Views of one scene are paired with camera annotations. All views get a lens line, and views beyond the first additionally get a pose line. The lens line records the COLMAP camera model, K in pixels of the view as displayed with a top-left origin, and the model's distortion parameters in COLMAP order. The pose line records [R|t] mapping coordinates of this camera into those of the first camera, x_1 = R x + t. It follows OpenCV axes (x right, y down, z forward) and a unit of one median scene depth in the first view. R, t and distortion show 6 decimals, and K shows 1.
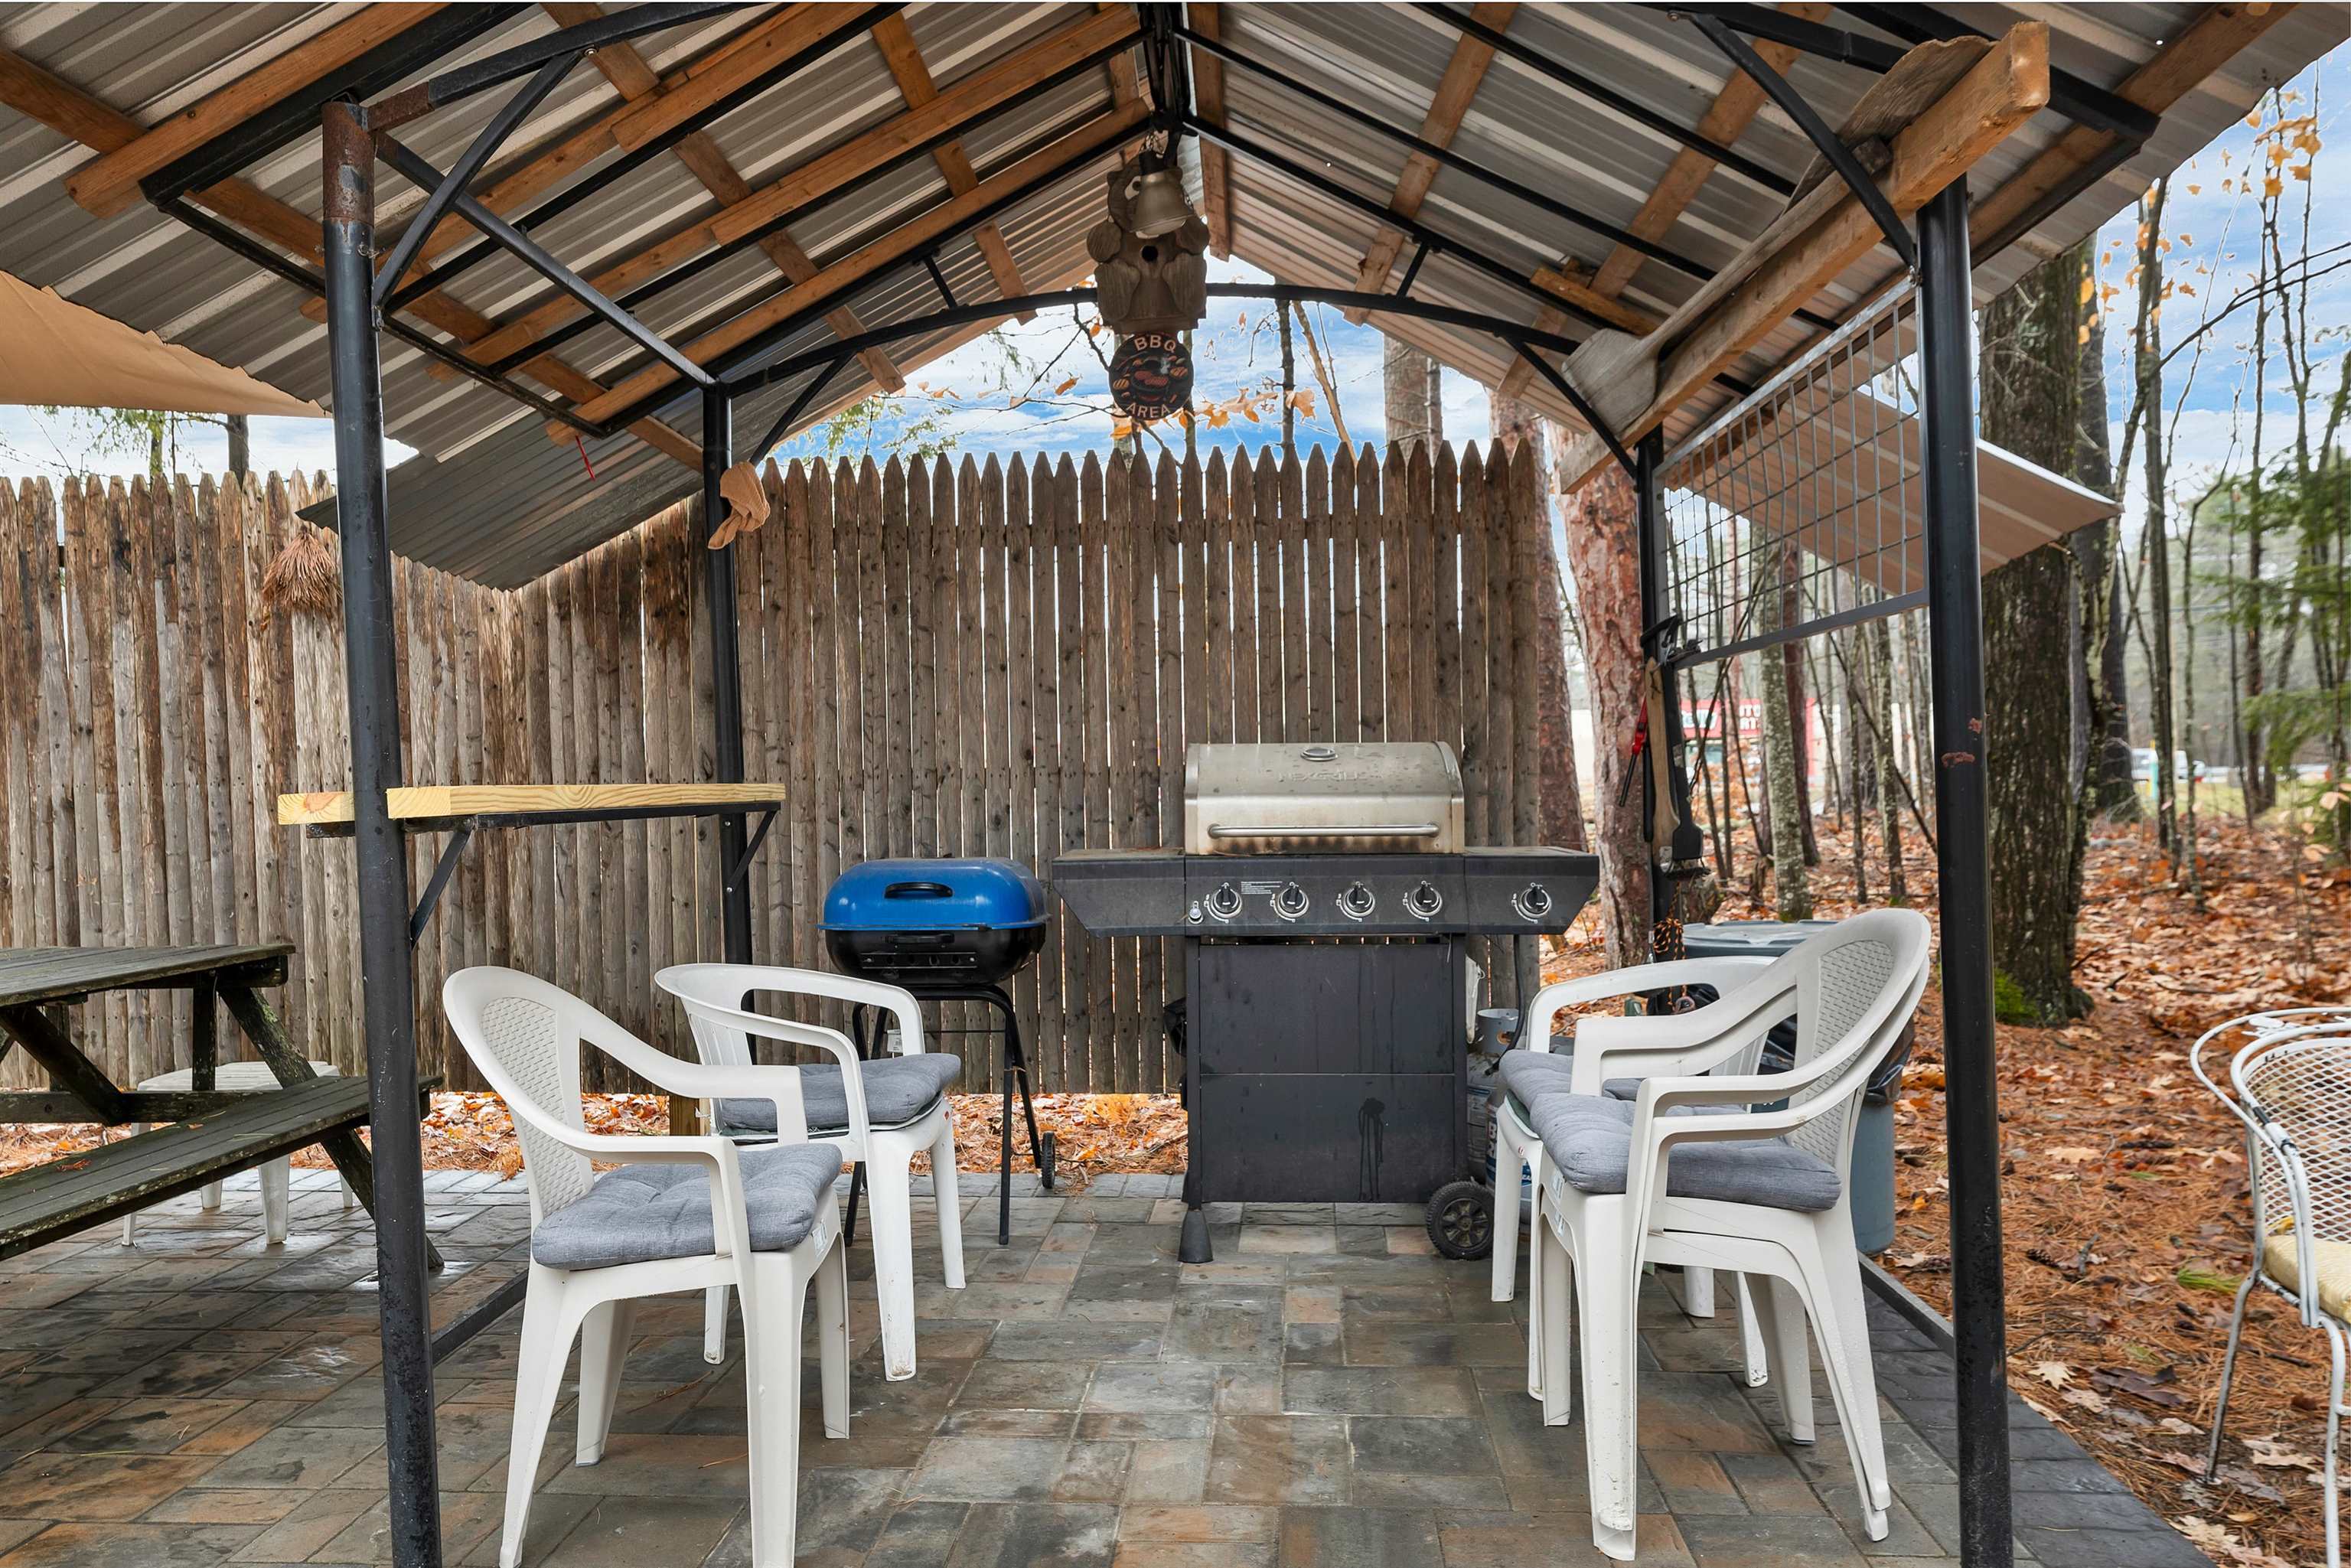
lens RADIAL K [[1580.0, 0, 1175.5], [0, 1580.0, 784.0], [0, 0, 1]] dist [0.021052, -0.024068]
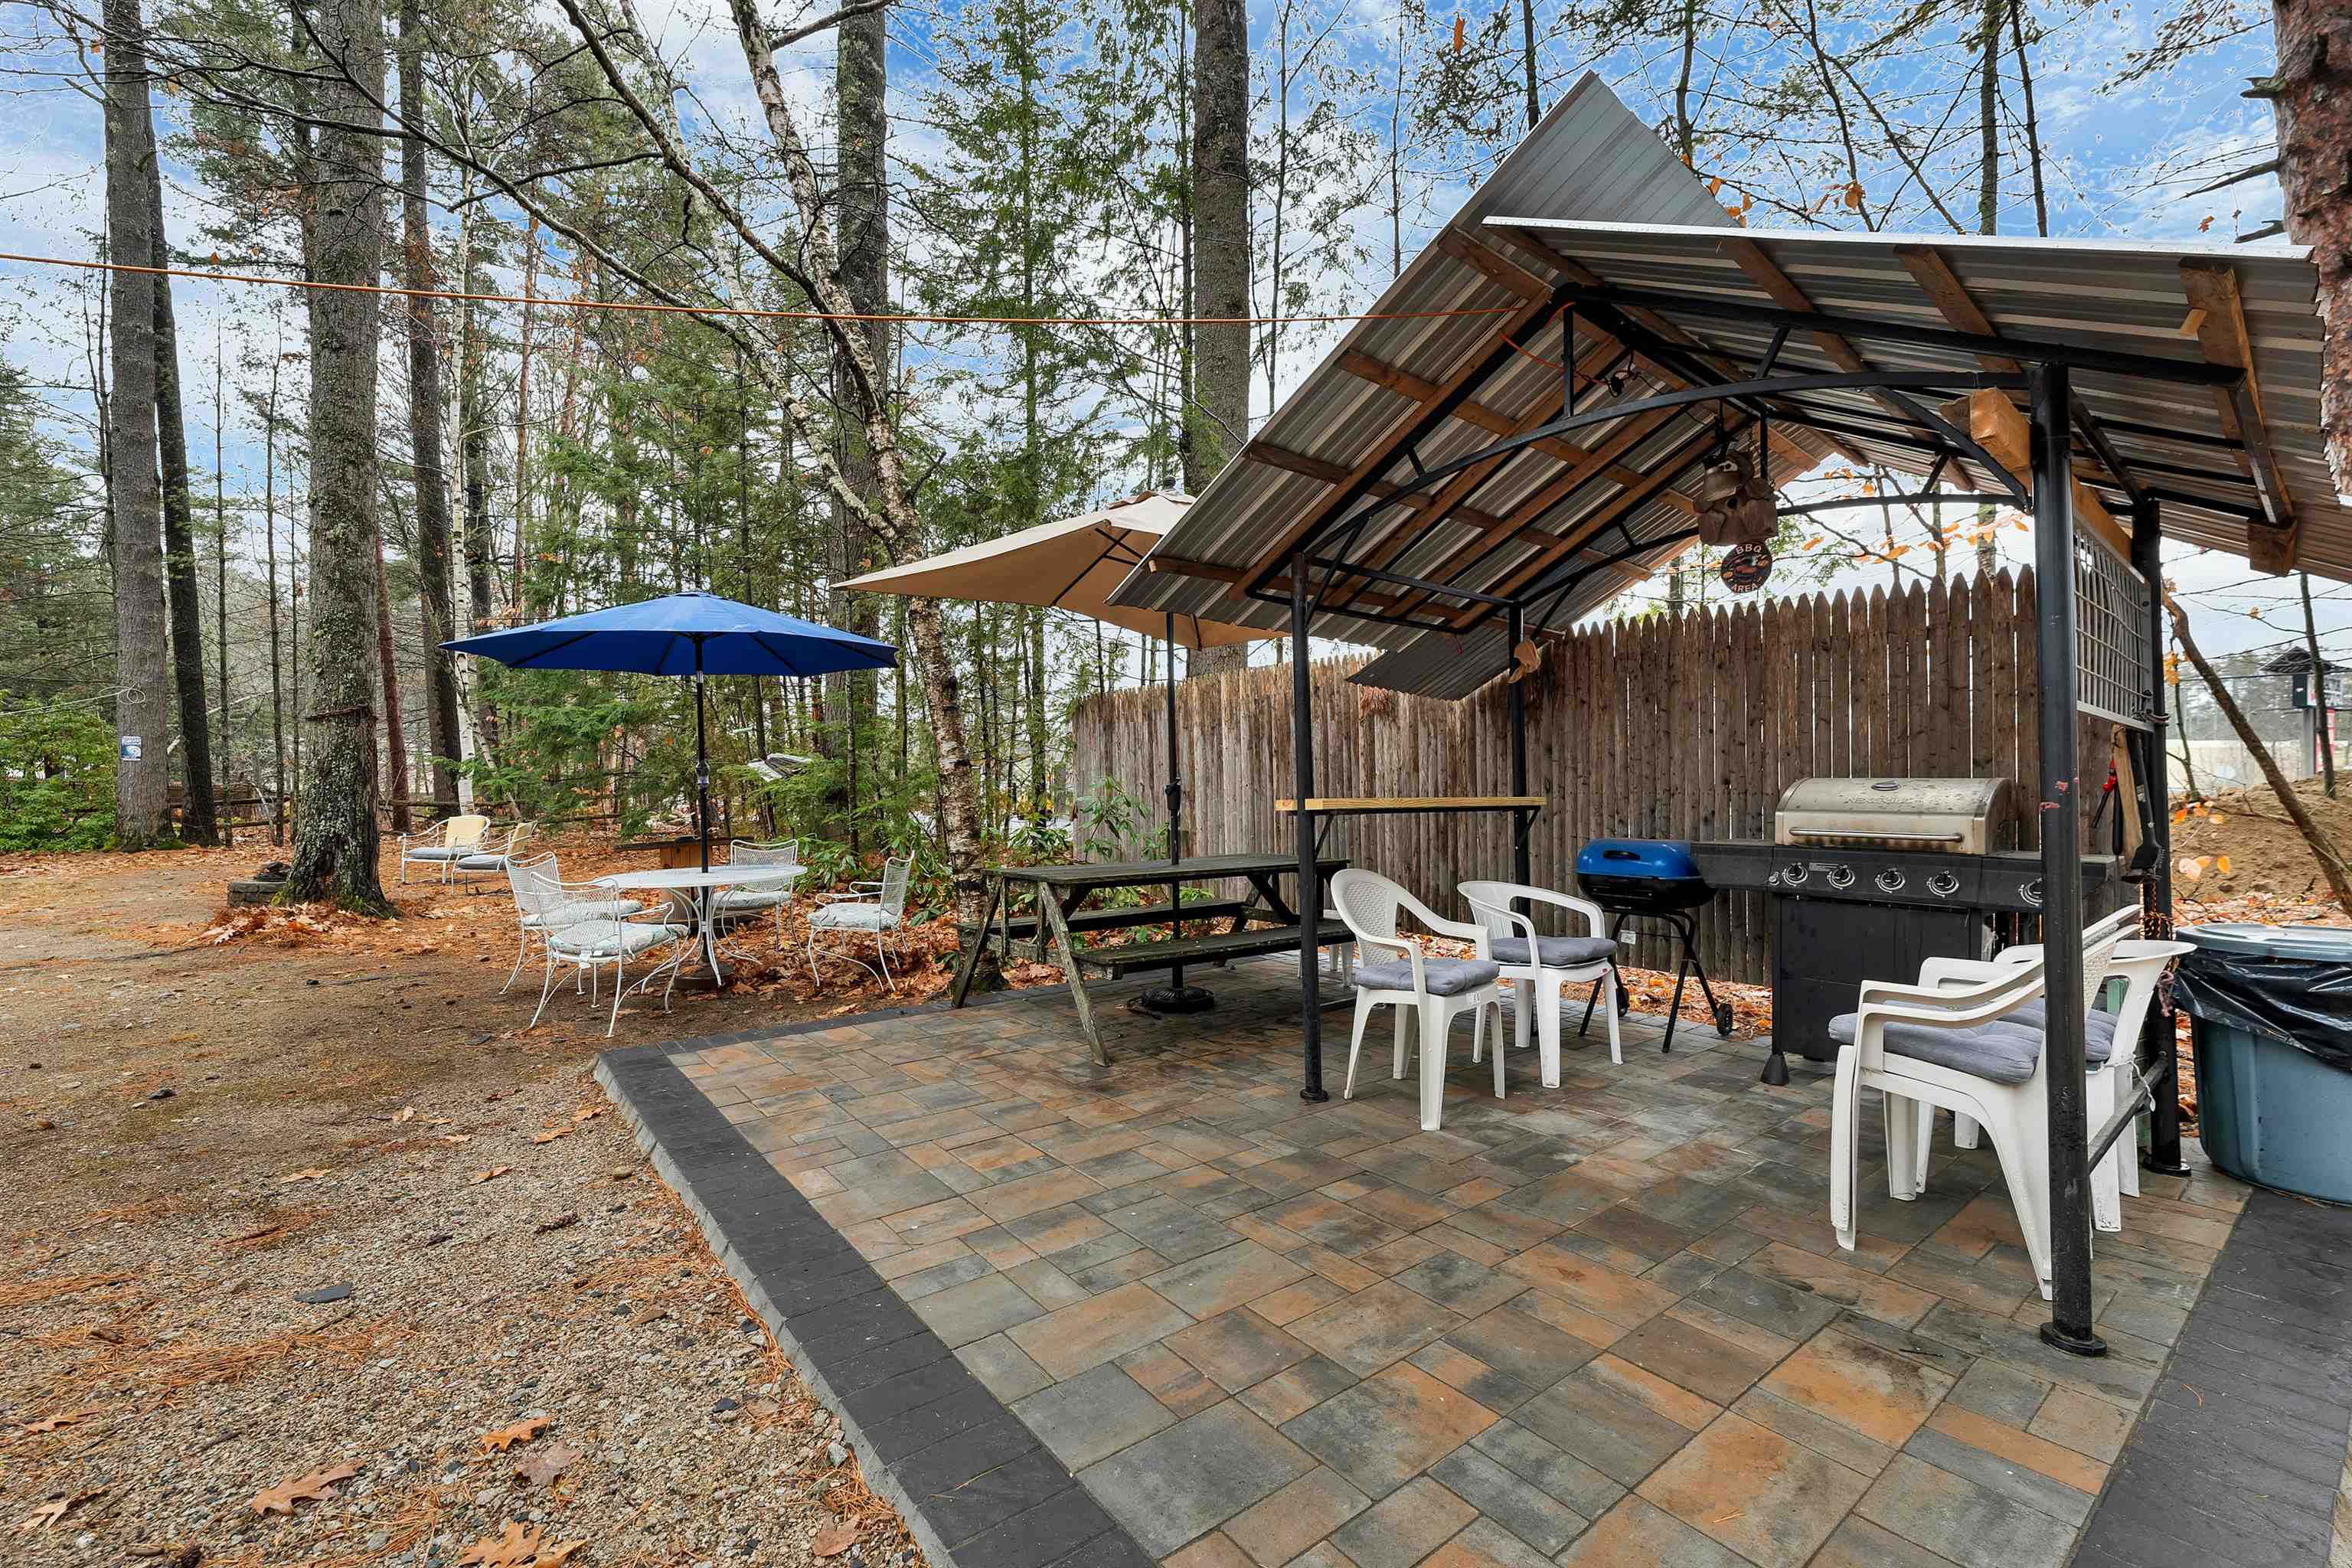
lens RADIAL K [[964.5, 0, 1170.0], [0, 964.5, 791.6], [0, 0, 1]] dist [0.001129, -0.000730]
pose [[0.674012, 0.020132, -0.738446, 0.339789], [-0.013815, 0.999797, 0.014647, -0.018665], [0.738591, 0.000329, 0.674154, -0.178590]]
